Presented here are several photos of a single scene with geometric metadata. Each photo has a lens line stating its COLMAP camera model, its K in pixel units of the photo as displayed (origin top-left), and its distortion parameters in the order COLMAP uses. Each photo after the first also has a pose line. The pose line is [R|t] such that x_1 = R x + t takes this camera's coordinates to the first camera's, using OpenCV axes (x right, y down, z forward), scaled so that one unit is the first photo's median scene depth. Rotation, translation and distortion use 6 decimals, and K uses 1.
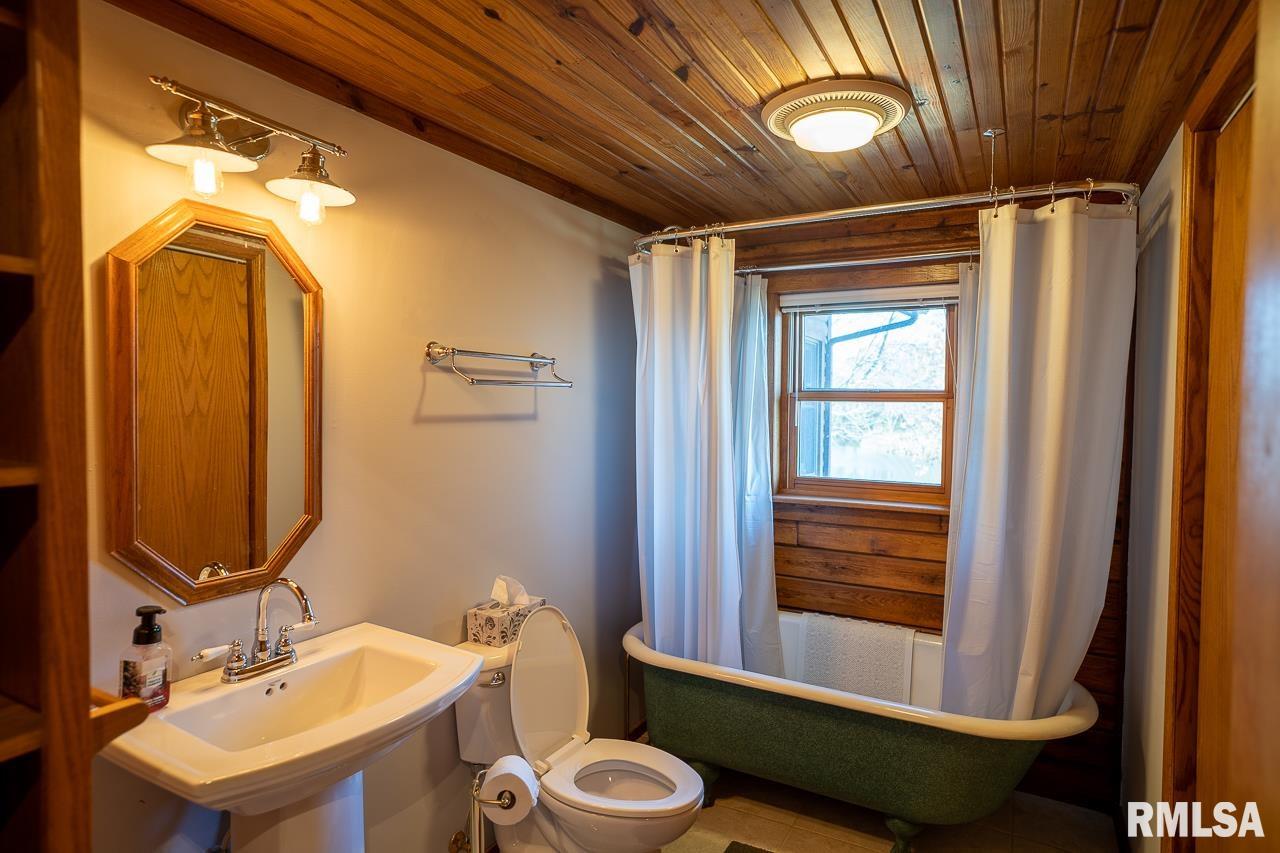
lens RADIAL K [[702.8, 0, 638.9], [0, 702.8, 426.1], [0, 0, 1]] dist [-0.045856, 0.031160]
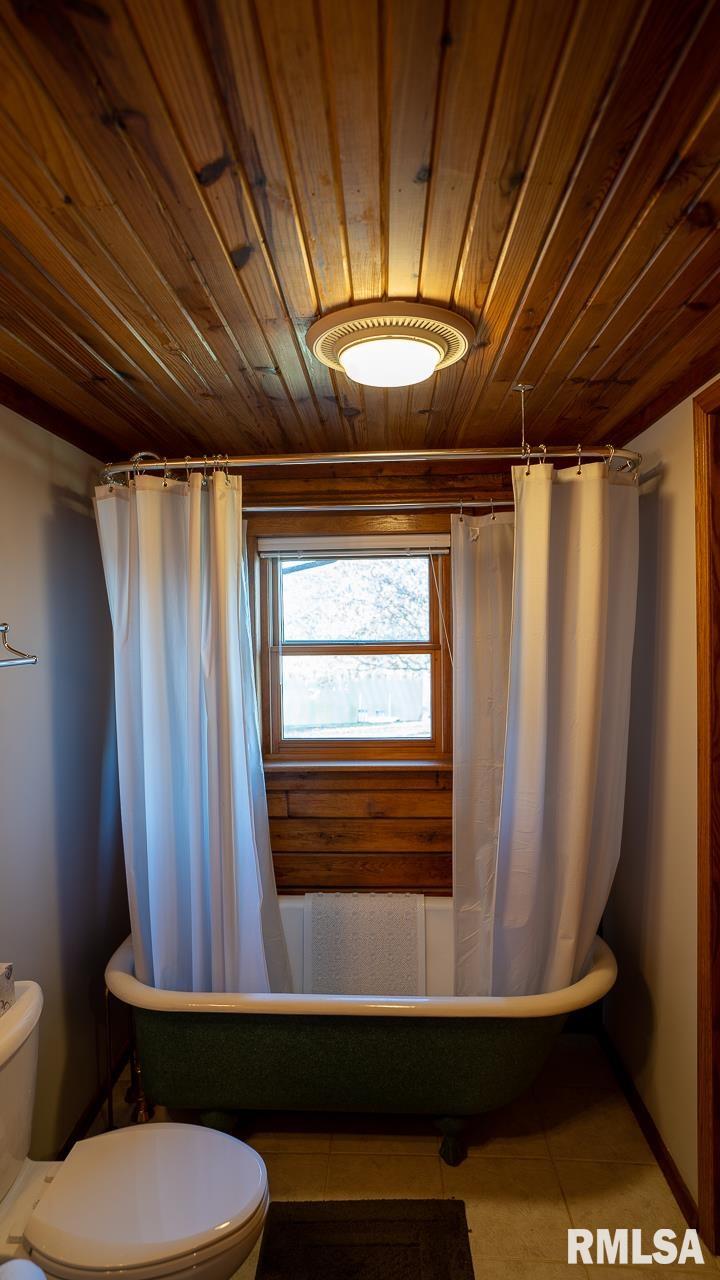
lens RADIAL K [[701.8, 0, 357.0], [0, 701.8, 641.5], [0, 0, 1]] dist [-0.048721, 0.034272]
pose [[0.892955, -0.032916, 0.448940, -0.106605], [0.040020, 0.999179, -0.006342, -0.053710], [-0.448363, 0.023630, 0.893539, 0.180742]]
